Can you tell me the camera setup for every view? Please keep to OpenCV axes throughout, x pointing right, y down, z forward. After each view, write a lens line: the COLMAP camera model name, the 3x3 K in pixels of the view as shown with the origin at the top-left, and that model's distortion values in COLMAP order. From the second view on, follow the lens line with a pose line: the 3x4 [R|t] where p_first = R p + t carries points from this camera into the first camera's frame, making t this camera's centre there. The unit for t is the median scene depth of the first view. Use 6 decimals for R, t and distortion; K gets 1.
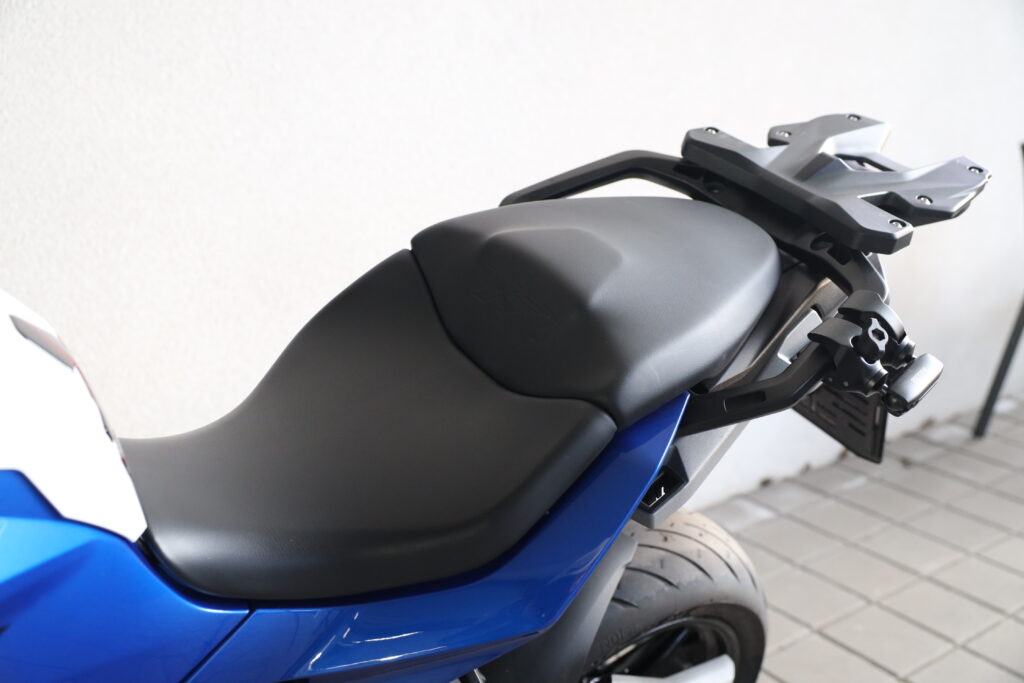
lens RADIAL K [[1068.3, 0, 509.2], [0, 1068.3, 337.8], [0, 0, 1]] dist [0.016673, 0.012912]
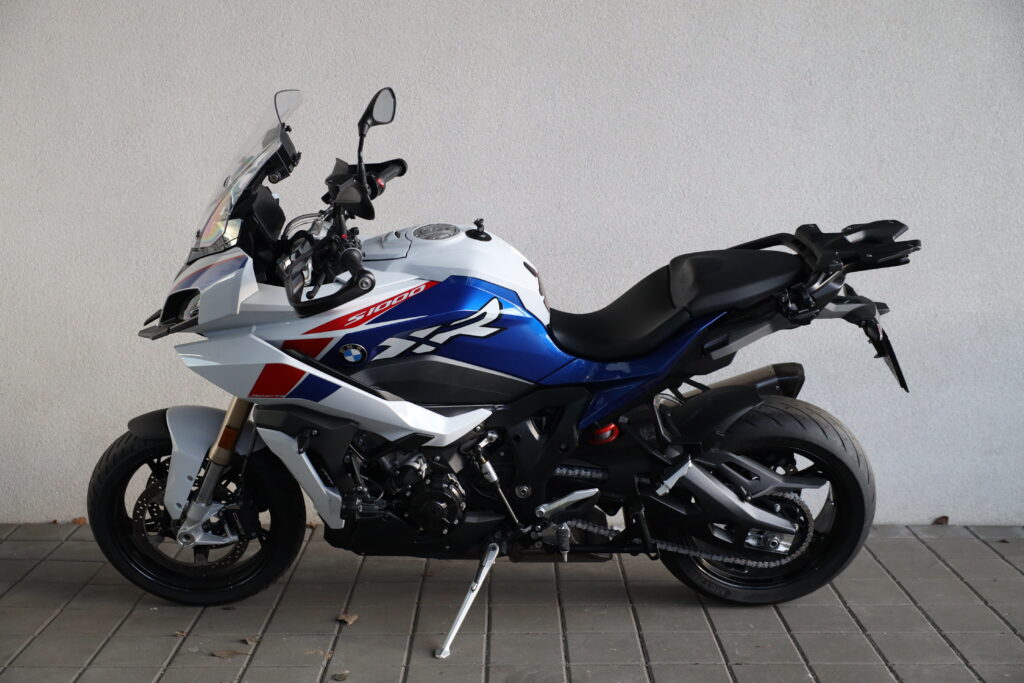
lens RADIAL K [[1304.5, 0, 512.0], [0, 1304.5, 341.5], [0, 0, 1]] dist [0.019808, 0.018140]
pose [[0.828721, 0.072394, -0.554960, 0.877804], [-0.137341, 0.987584, -0.076262, 0.258548], [0.542548, 0.139419, 0.828374, -1.187523]]
